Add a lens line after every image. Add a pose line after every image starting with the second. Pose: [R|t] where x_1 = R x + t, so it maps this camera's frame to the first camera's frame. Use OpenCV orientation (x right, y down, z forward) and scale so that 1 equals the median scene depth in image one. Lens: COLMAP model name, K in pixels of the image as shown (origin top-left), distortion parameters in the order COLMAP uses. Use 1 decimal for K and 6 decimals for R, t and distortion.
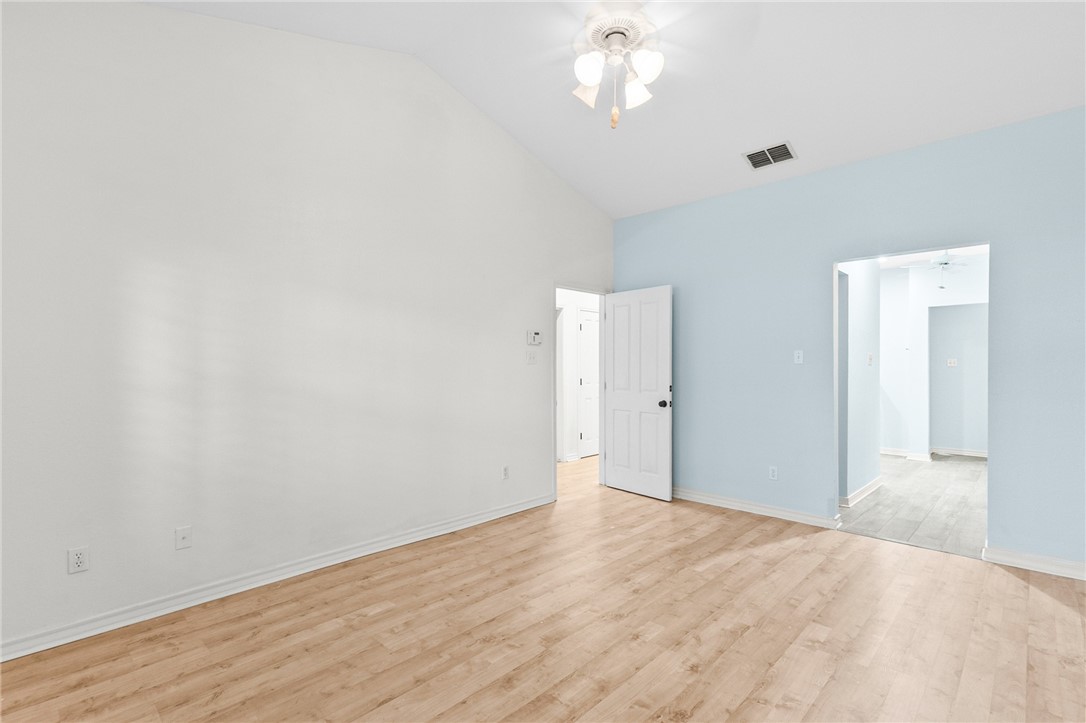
lens RADIAL K [[502.4, 0, 540.7], [0, 502.4, 360.8], [0, 0, 1]] dist [0.020069, -0.005760]
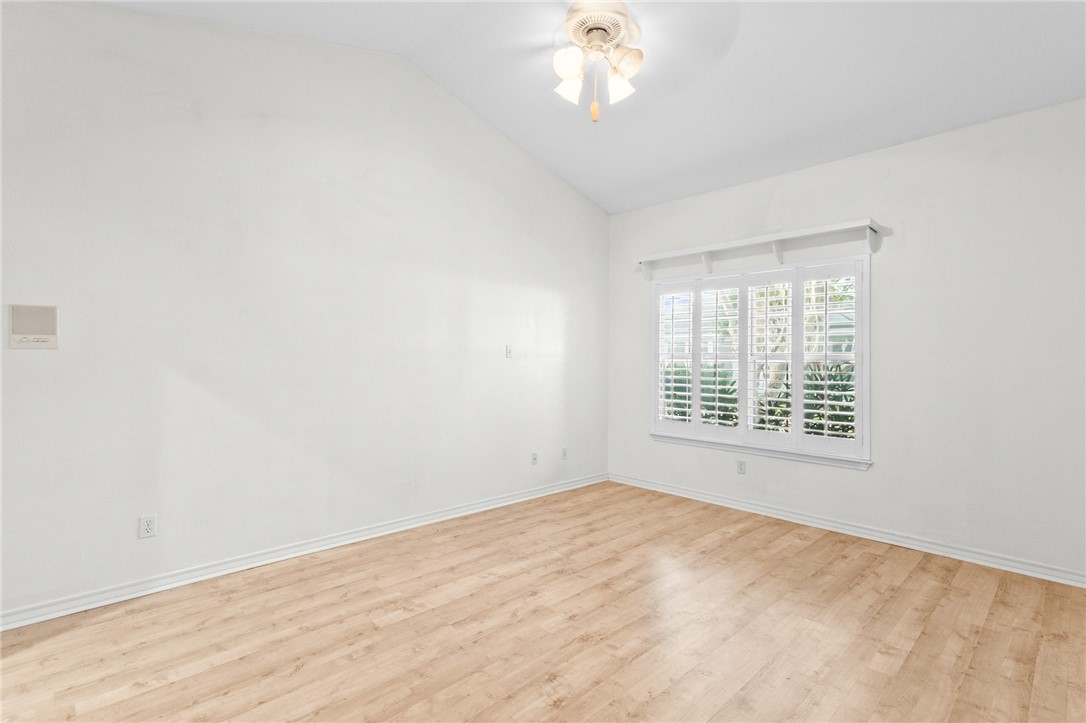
lens RADIAL K [[502.4, 0, 540.7], [0, 502.4, 360.8], [0, 0, 1]] dist [0.020069, -0.005760]
pose [[-0.999185, -0.009578, 0.039210, 0.207006], [-0.010021, 0.999888, -0.011103, 0.026401], [-0.039100, -0.011487, -0.999169, 1.958326]]
